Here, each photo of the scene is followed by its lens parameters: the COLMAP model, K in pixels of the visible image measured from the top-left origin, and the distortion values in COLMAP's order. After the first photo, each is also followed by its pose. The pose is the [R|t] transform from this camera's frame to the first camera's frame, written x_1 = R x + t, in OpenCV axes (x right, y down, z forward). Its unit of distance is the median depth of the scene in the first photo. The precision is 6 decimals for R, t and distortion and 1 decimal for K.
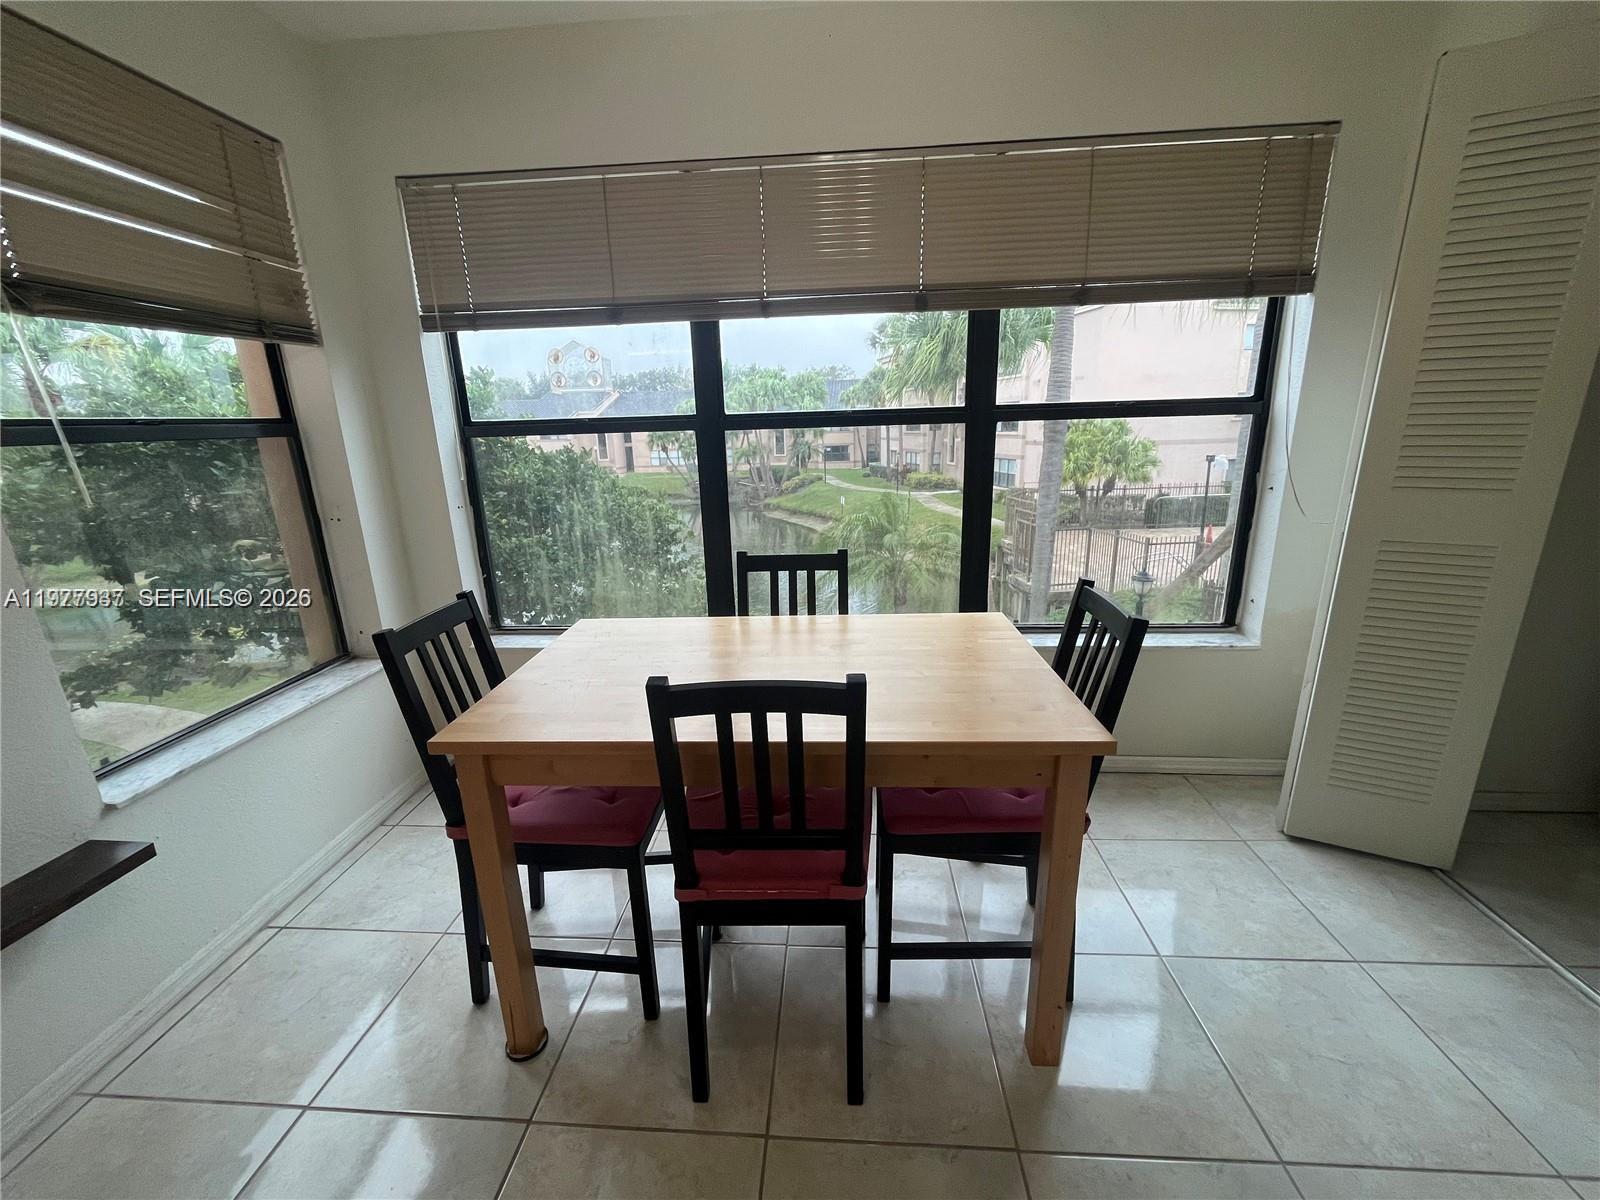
lens RADIAL K [[649.0, 0, 800.0], [0, 649.0, 600.0], [0, 0, 1]] dist [-0.002503, -0.000217]
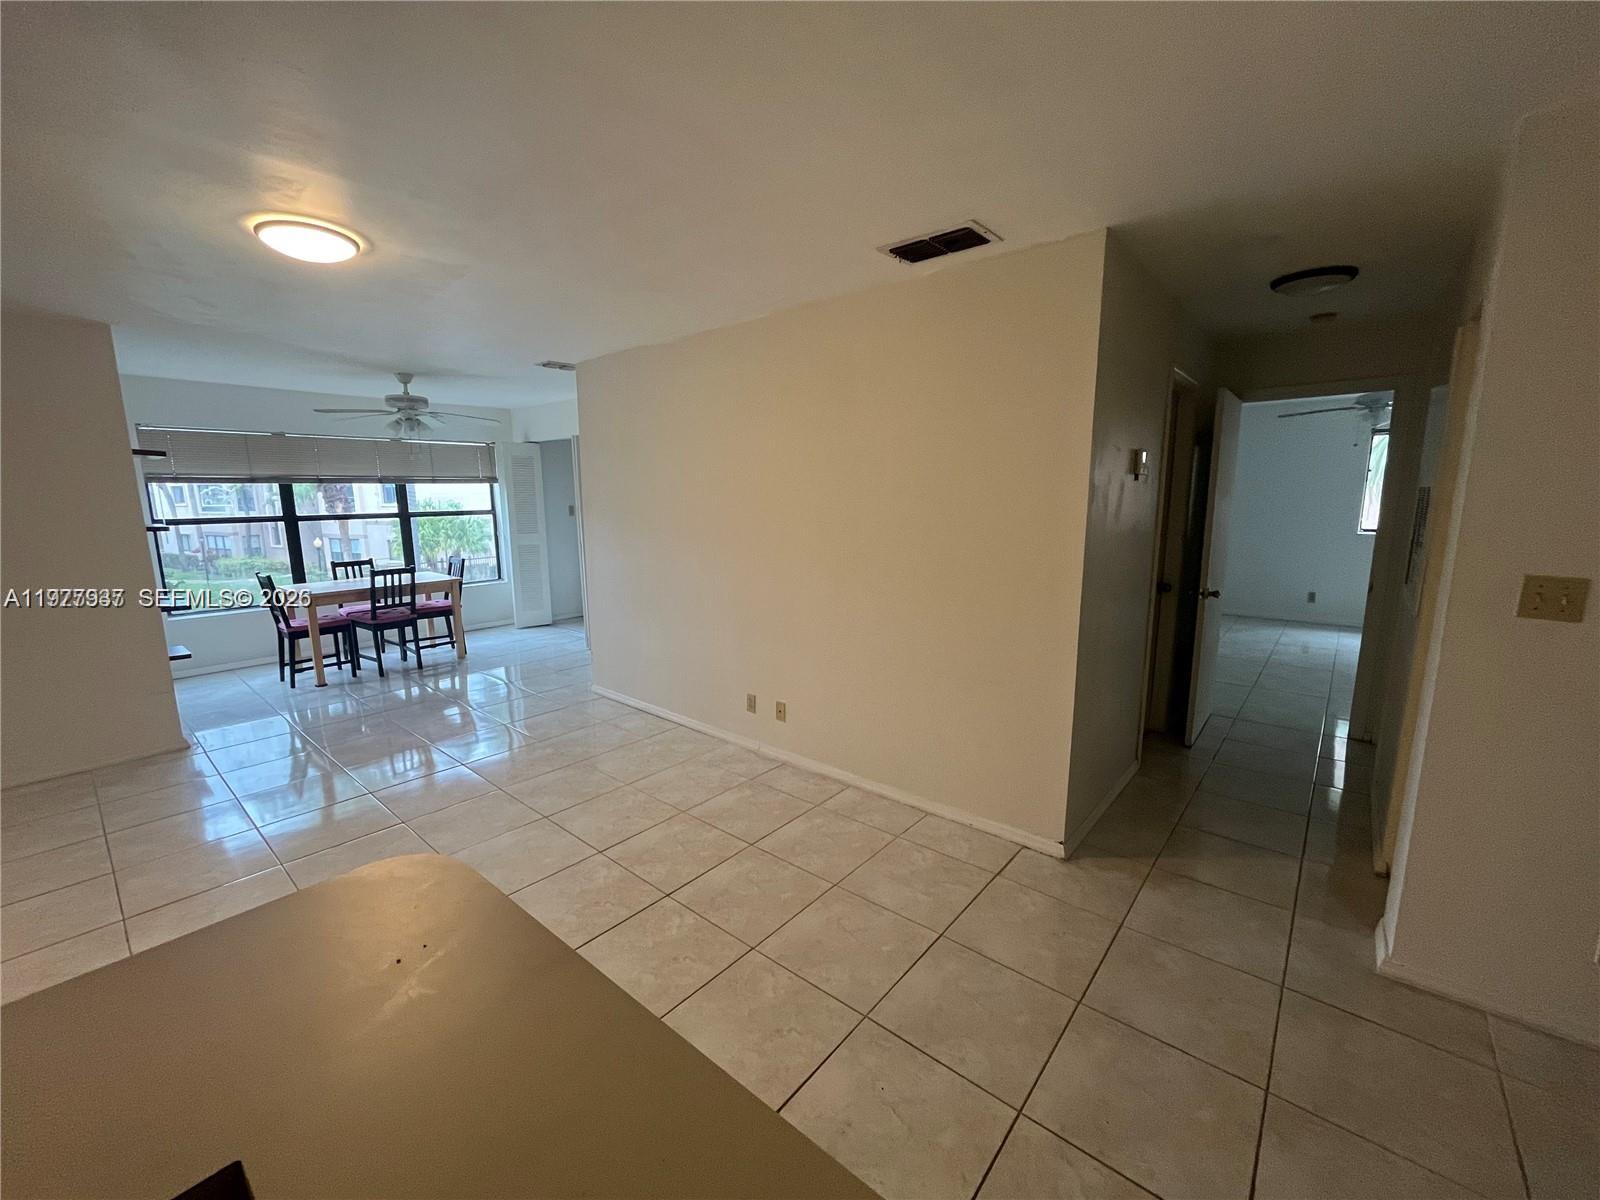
lens RADIAL K [[649.0, 0, 800.0], [0, 649.0, 600.0], [0, 0, 1]] dist [-0.002503, -0.000217]
pose [[0.599949, -0.112862, 0.792037, -1.104351], [0.203821, 0.978895, -0.014902, 0.546116], [-0.773639, 0.170374, 0.610291, -2.304857]]
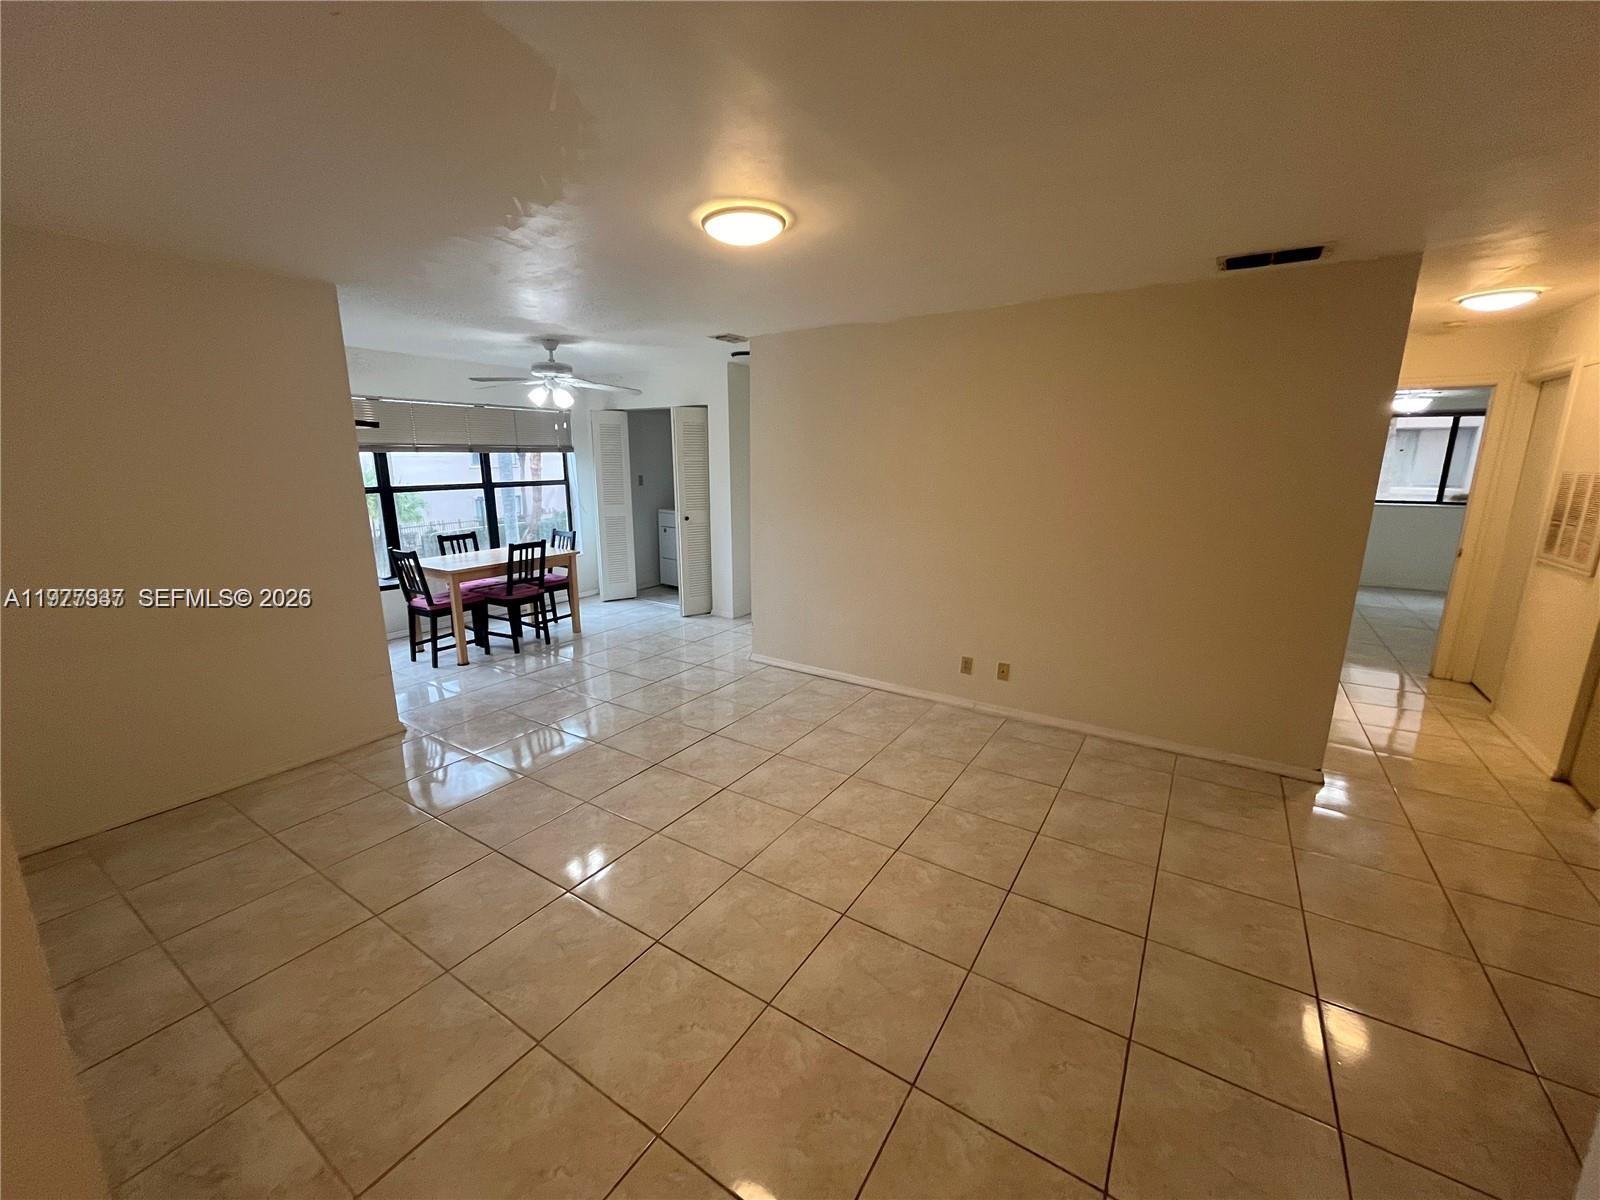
lens RADIAL K [[649.0, 0, 800.0], [0, 649.0, 600.0], [0, 0, 1]] dist [-0.002503, -0.000217]
pose [[0.489335, -0.165344, 0.856278, -1.686412], [0.217387, 0.973995, 0.063845, 0.343251], [-0.844567, 0.154902, 0.512553, -1.649247]]
